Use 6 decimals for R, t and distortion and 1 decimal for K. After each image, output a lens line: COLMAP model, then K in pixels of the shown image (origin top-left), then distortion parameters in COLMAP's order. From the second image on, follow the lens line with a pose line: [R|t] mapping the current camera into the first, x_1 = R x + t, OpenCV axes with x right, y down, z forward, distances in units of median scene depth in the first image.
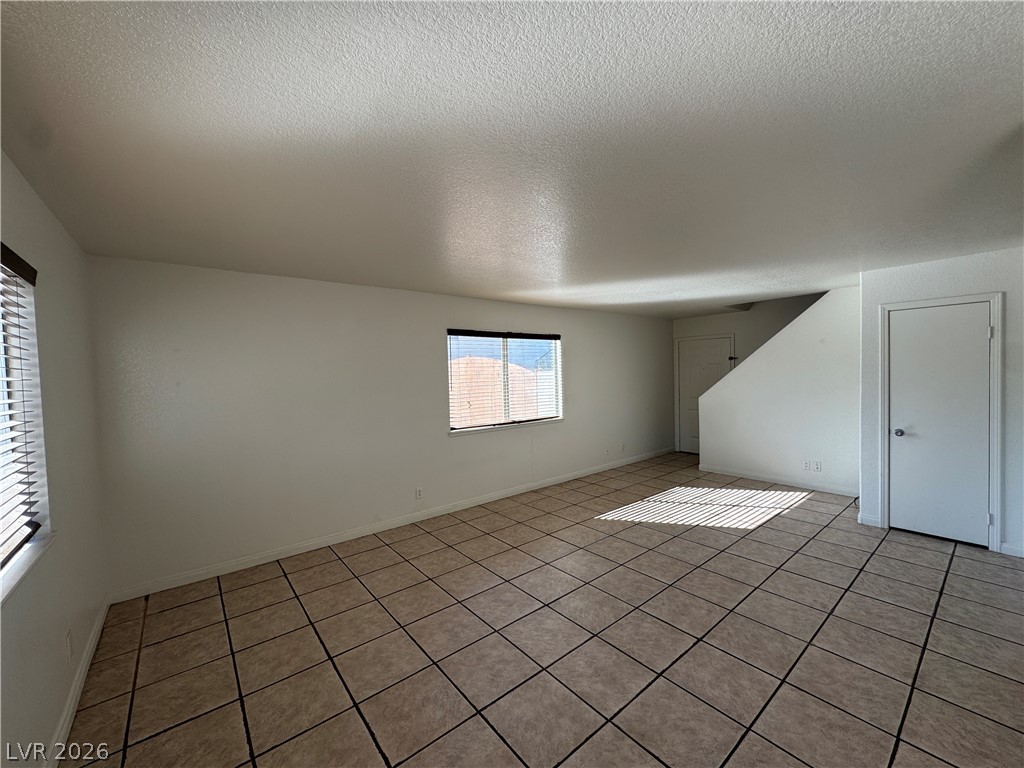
lens RADIAL K [[408.5, 0, 511.5], [0, 408.5, 386.0], [0, 0, 1]] dist [-0.003610, 0.000607]
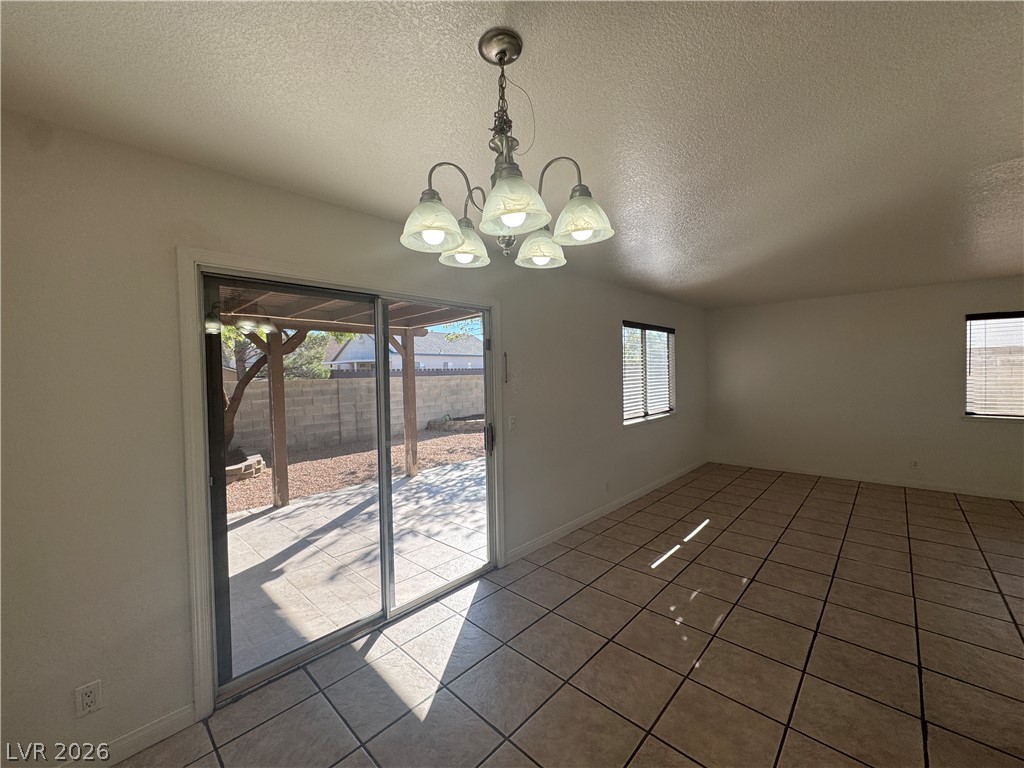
lens RADIAL K [[408.5, 0, 512.3], [0, 408.5, 385.4], [0, 0, 1]] dist [-0.003610, 0.000607]
pose [[0.134166, 0.057522, -0.989288, 0.871646], [-0.018148, 0.998289, 0.055584, 0.000641], [0.990793, 0.010496, 0.134980, -0.324672]]
